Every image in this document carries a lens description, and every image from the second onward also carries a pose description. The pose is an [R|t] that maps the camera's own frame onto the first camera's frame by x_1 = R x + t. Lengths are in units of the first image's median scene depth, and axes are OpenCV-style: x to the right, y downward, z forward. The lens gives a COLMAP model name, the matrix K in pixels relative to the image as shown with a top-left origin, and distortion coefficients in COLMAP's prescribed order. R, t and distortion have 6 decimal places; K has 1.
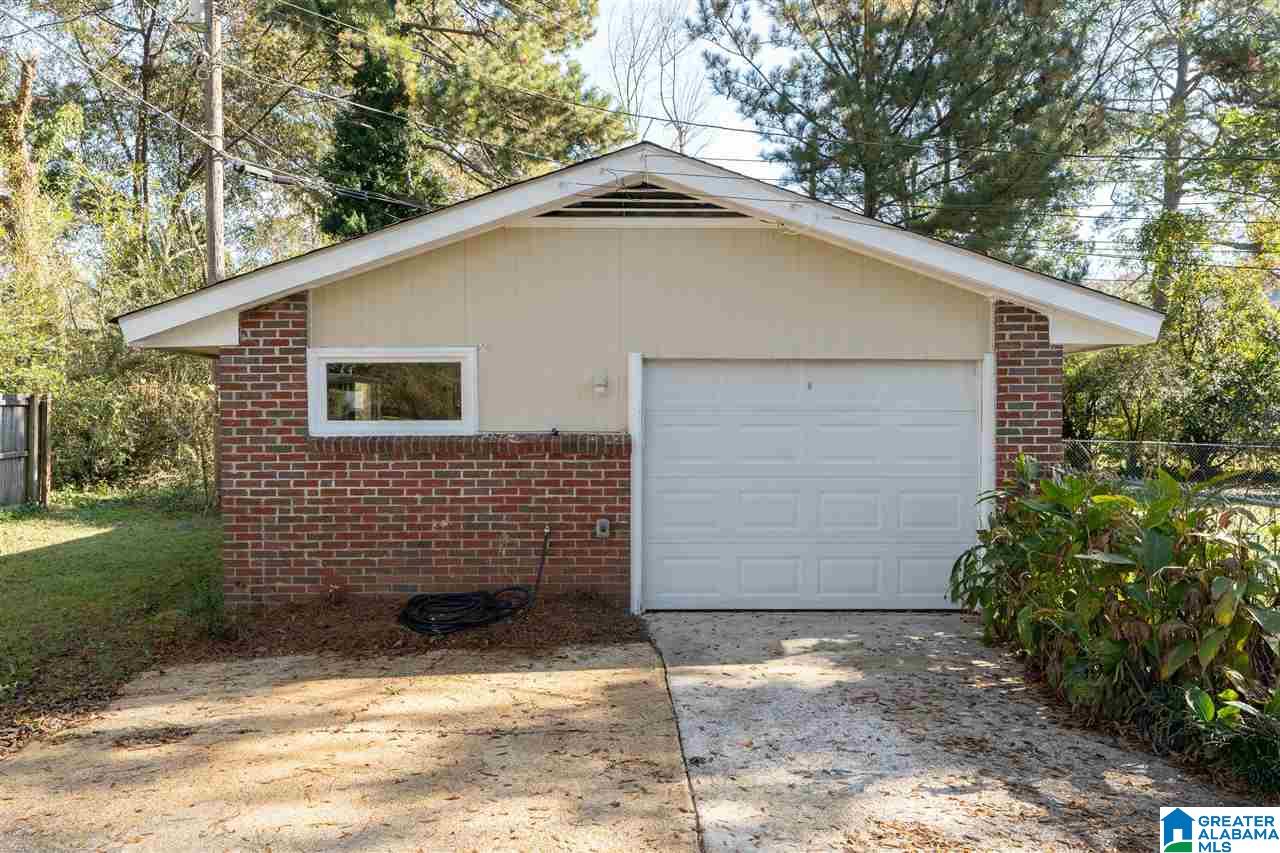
lens RADIAL K [[986.1, 0, 640.0], [0, 986.1, 426.5], [0, 0, 1]] dist [0.077788, -0.000680]
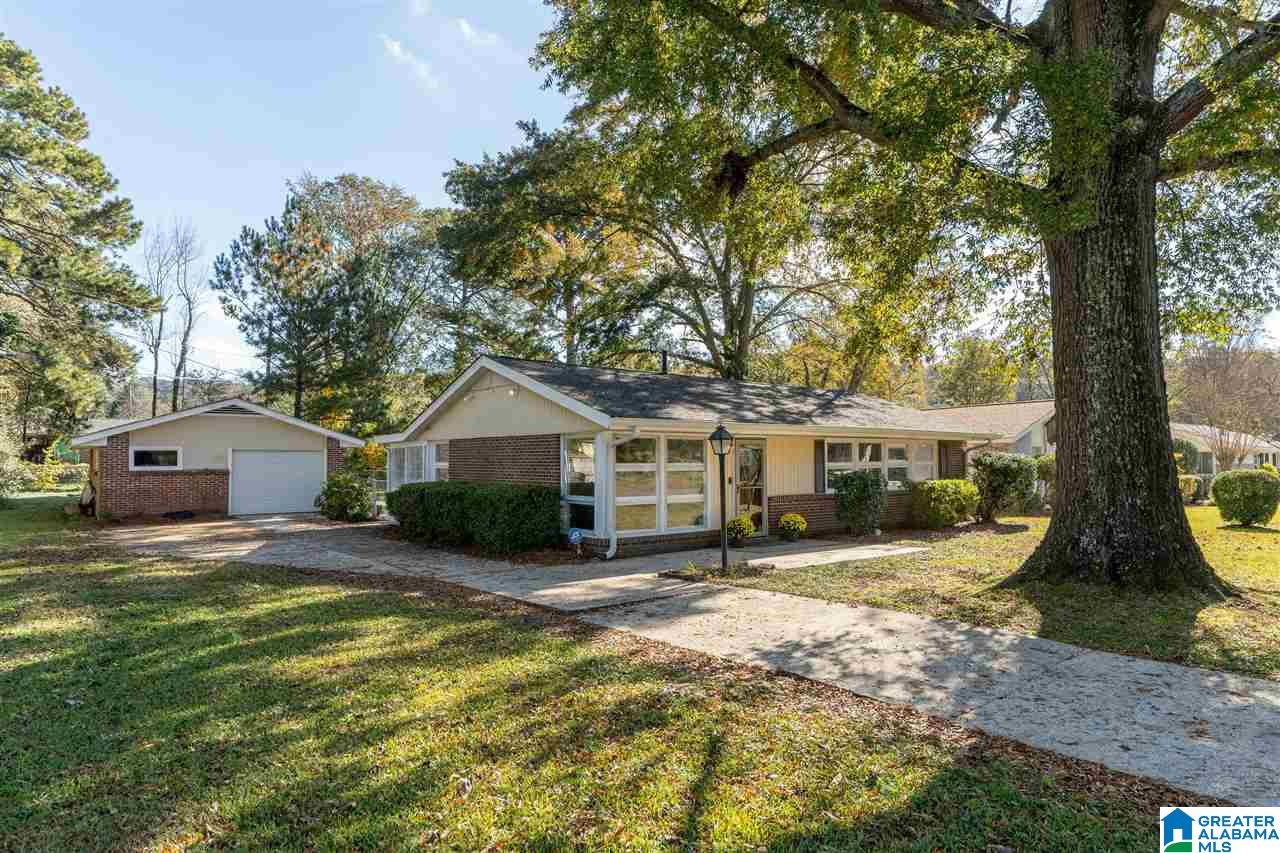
lens RADIAL K [[757.5, 0, 640.0], [0, 757.5, 426.5], [0, 0, 1]] dist [-0.004584, -0.001647]
pose [[0.801380, 0.023968, 0.597675, -0.444233], [0.007855, 0.998689, -0.050582, 0.002645], [-0.598103, 0.045230, 0.800142, -2.125195]]
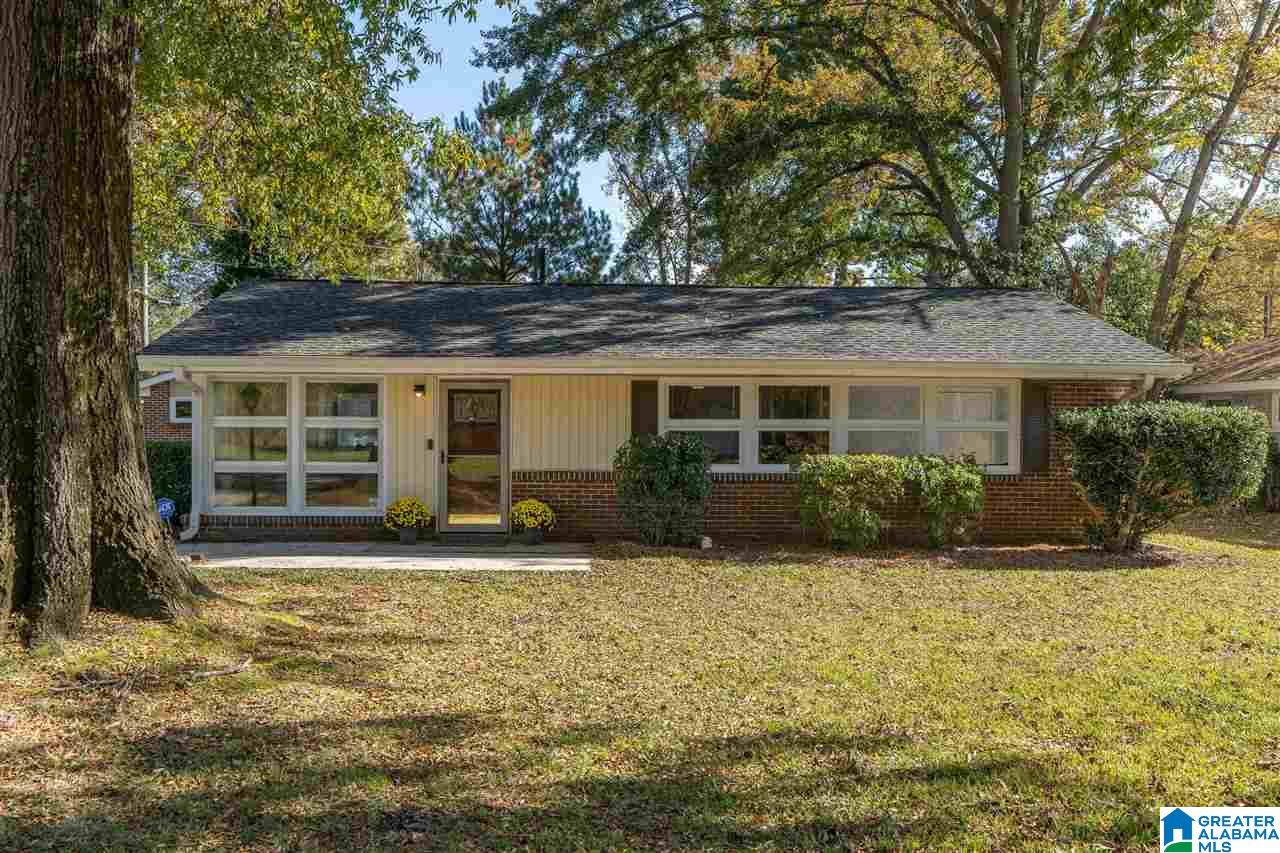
lens RADIAL K [[1122.5, 0, 640.0], [0, 1122.5, 426.5], [0, 0, 1]] dist [0.017688, 0.005045]
pose [[0.999610, 0.005525, -0.027385, 1.277130], [-0.005489, 0.999984, 0.001390, 0.009392], [0.027393, -0.001239, 0.999624, -2.607985]]
